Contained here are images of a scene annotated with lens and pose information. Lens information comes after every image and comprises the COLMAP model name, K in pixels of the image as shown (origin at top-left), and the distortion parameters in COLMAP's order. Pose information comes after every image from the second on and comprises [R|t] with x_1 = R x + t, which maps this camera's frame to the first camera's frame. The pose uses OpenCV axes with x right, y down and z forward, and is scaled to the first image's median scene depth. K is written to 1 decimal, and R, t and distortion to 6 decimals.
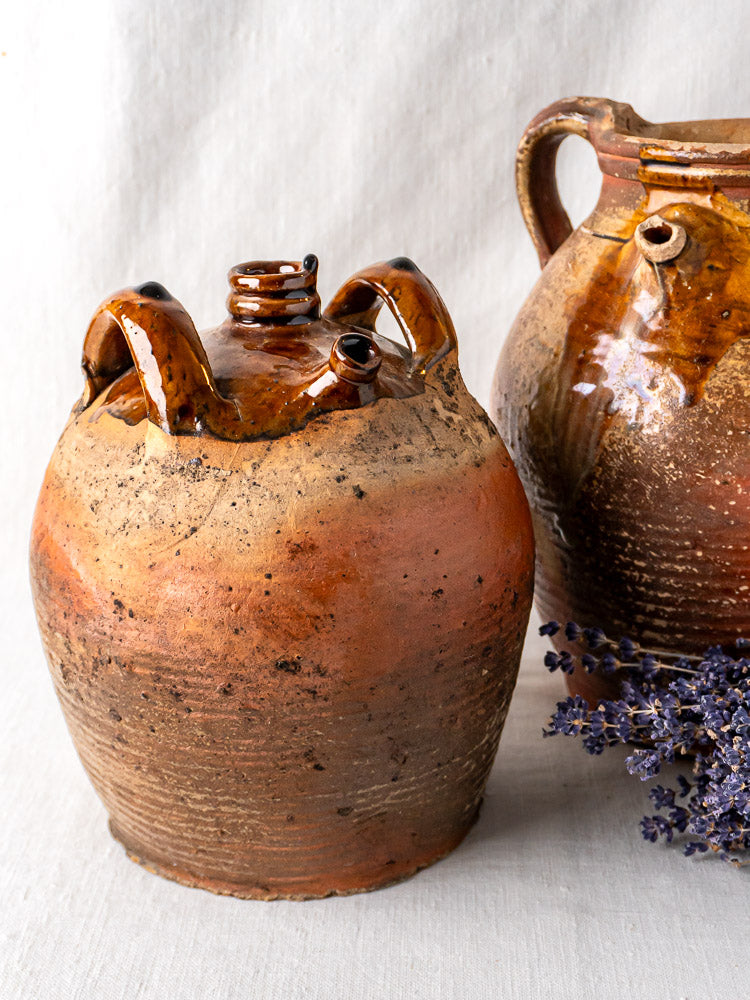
lens RADIAL K [[1583.9, 0, 349.5], [0, 1583.9, 511.2], [0, 0, 1]] dist [0.139602, 0.000000]
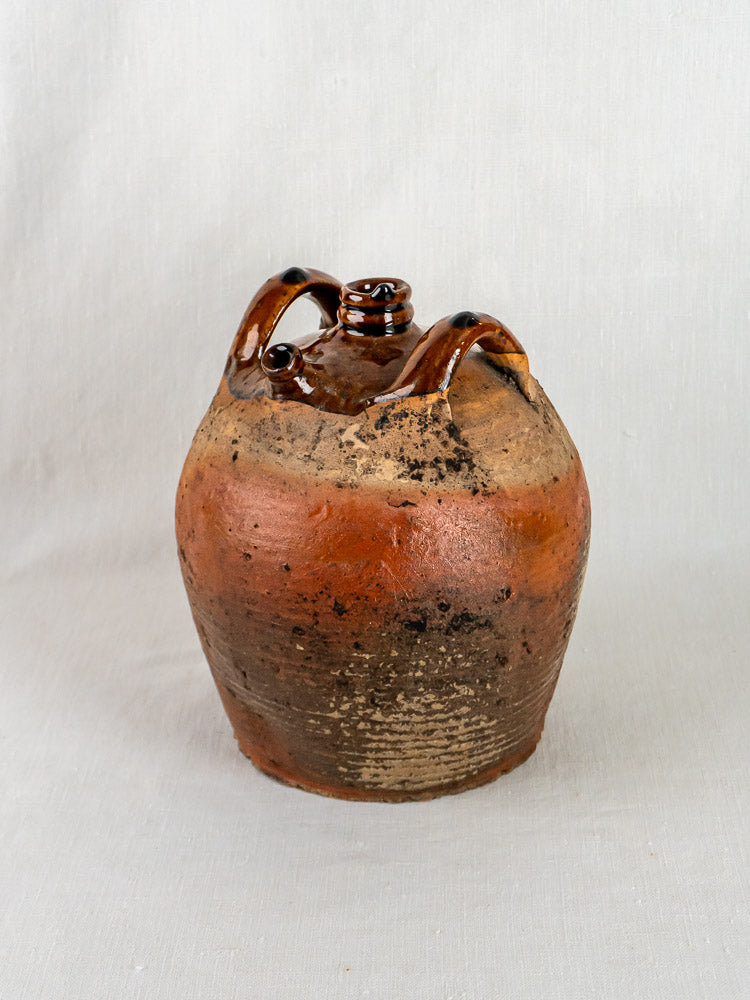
lens RADIAL K [[1808.9, 0, 365.3], [0, 1808.9, 452.9], [0, 0, 1]] dist [0.293140, 0.000000]
pose [[0.286081, 0.351649, -0.891348, 1.340074], [-0.304570, 0.915355, 0.263367, -0.432148], [0.908512, 0.196134, 0.368968, 0.537606]]
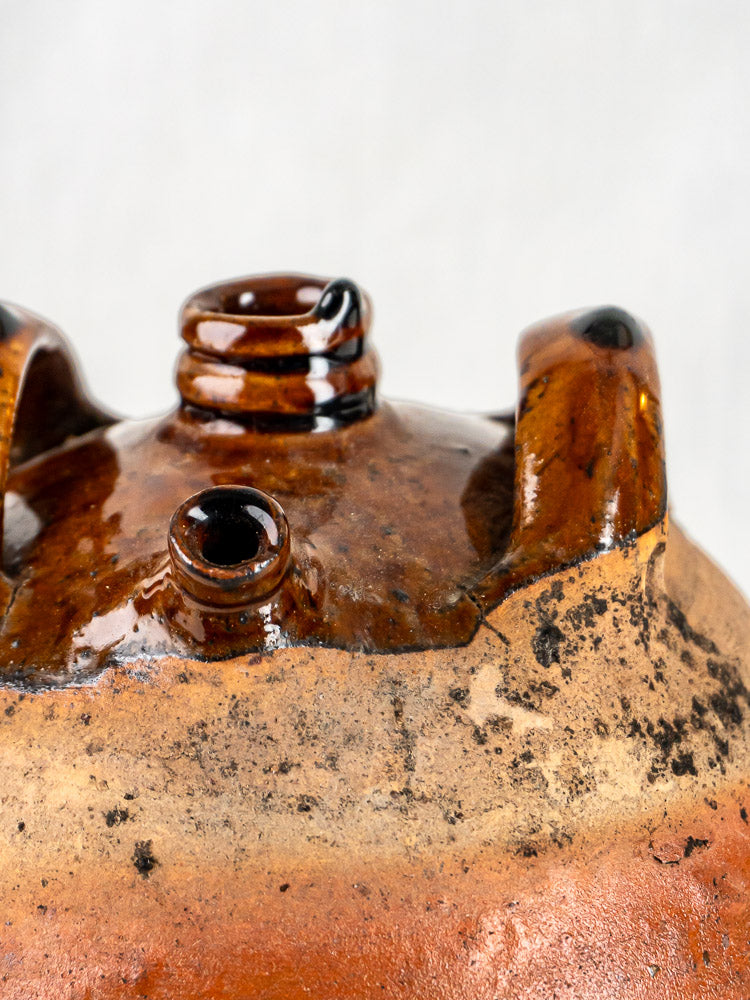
lens RADIAL K [[2569.4, 0, 365.3], [0, 2569.4, 499.7], [0, 0, 1]] dist [0.303124, 0.000000]
pose [[0.813871, 0.187061, -0.550111, 0.413225], [-0.177972, 0.981510, 0.070451, -0.164094], [0.553118, 0.040566, 0.832115, 0.440125]]
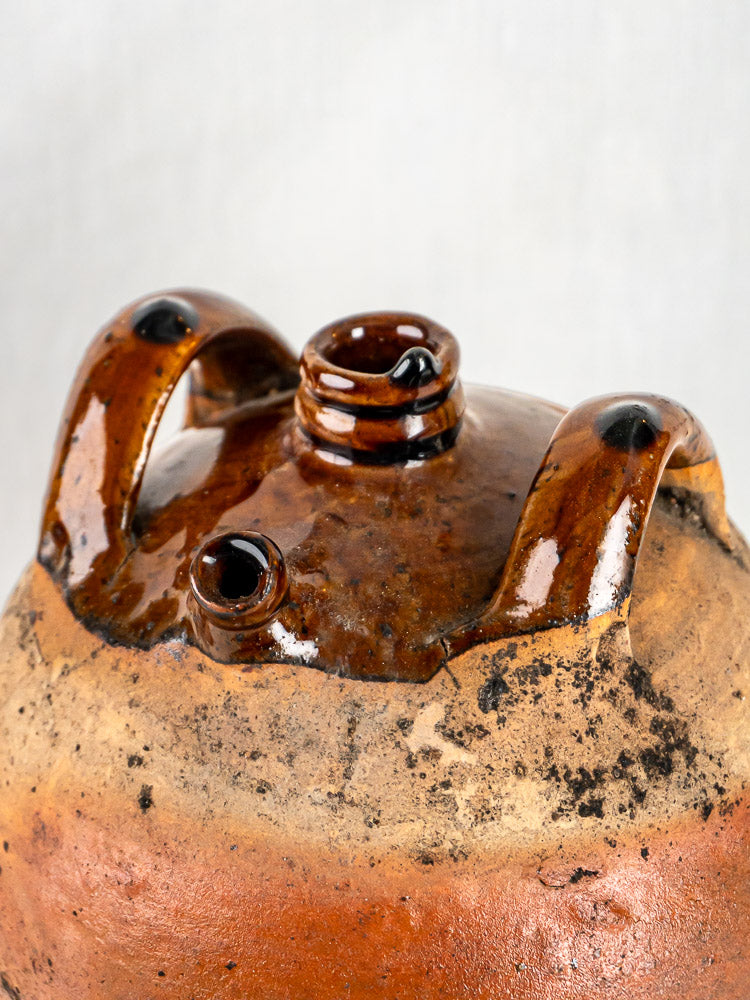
lens RADIAL K [[2426.9, 0, 357.6], [0, 2426.9, 456.7], [0, 0, 1]] dist [0.276332, 0.000000]
pose [[0.540012, 0.417403, -0.730864, 0.621552], [-0.262879, 0.908566, 0.324658, -0.418133], [0.799551, 0.016809, 0.600363, 0.526217]]
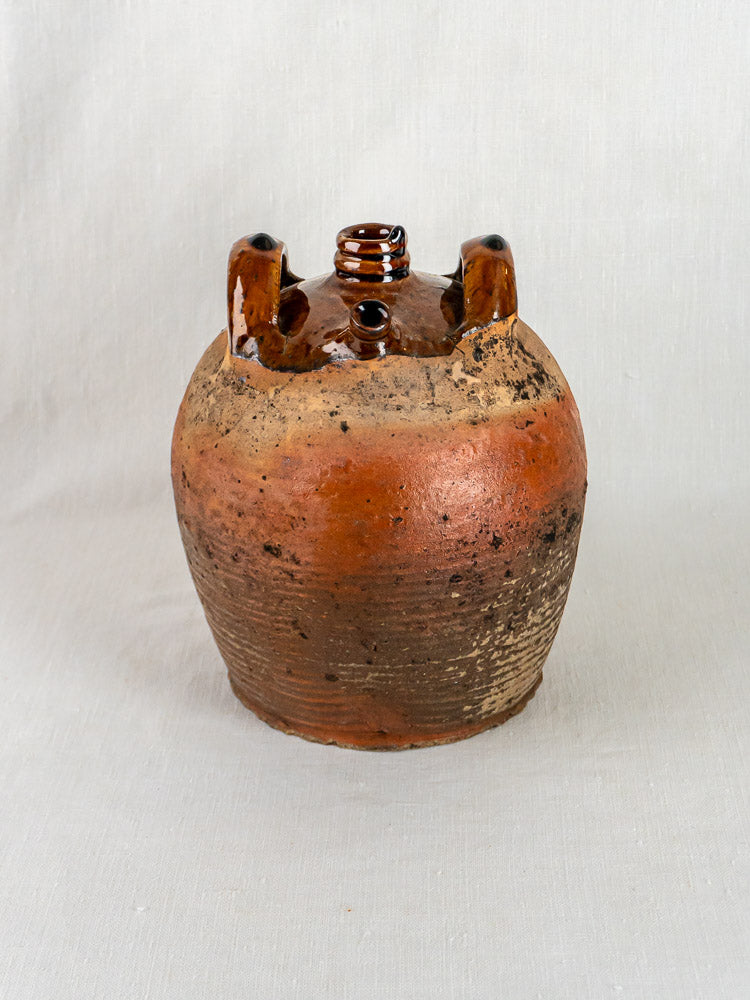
lens RADIAL K [[1808.9, 0, 366.8], [0, 1808.9, 393.4], [0, 0, 1]] dist [0.293140, 0.000000]
pose [[0.854212, 0.184934, -0.485923, 0.697678], [-0.168167, 0.982640, 0.078353, -0.150315], [0.491978, 0.014786, 0.870482, -0.230592]]
